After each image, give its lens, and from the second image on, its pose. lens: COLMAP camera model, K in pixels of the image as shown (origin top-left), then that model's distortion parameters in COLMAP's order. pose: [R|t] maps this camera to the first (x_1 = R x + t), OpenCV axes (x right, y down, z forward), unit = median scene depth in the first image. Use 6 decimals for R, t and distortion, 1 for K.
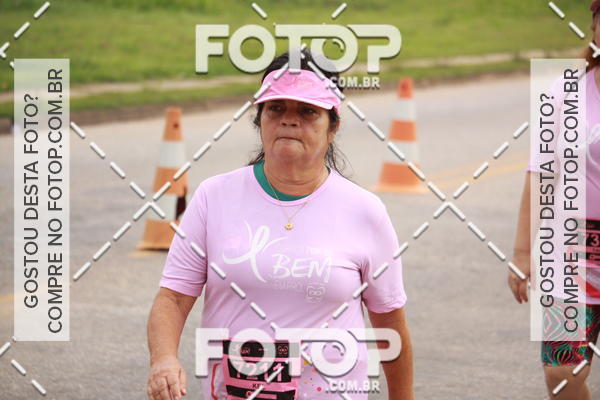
lens RADIAL K [[4163.8, 0, 300.0], [0, 4163.8, 200.0], [0, 0, 1]] dist [1.519297, 51.913224]
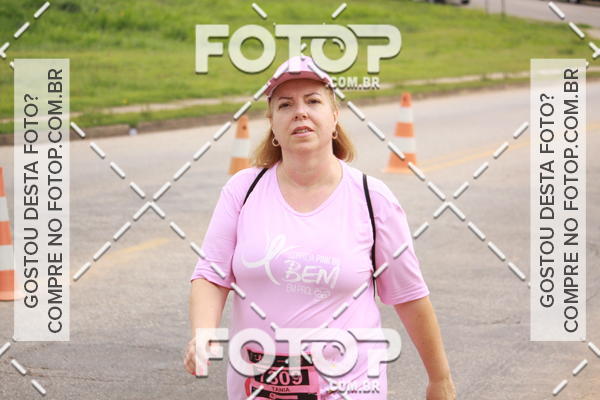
lens RADIAL K [[4163.8, 0, 300.0], [0, 4163.8, 200.0], [0, 0, 1]] dist [1.519297, 51.913224]
pose [[0.999981, -0.006148, 0.000087, -0.010725], [0.006148, 0.999981, 0.000251, 0.006316], [-0.000088, -0.000251, 1.000000, -0.401793]]
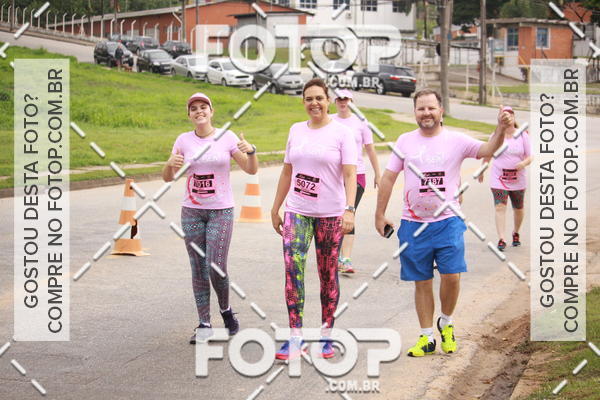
lens RADIAL K [[4143.8, 0, 300.4], [0, 4143.8, 95.1], [0, 0, 1]] dist [1.613964, -22.361204]
pose [[0.999986, -0.005189, 0.000494, 0.043649], [0.005200, 0.999676, -0.024934, -0.011929], [-0.000364, 0.024936, 0.999689, -0.837442]]
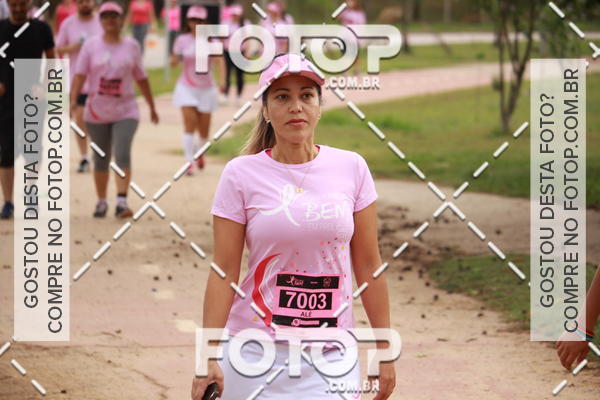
lens RADIAL K [[4163.8, 0, 300.0], [0, 4163.8, 200.0], [0, 0, 1]] dist [1.519297, 51.913224]
pose [[0.999992, -0.004029, 0.000129, -0.005263], [0.004029, 0.999992, 0.000161, 0.007663], [-0.000129, -0.000160, 1.000000, -0.162809]]
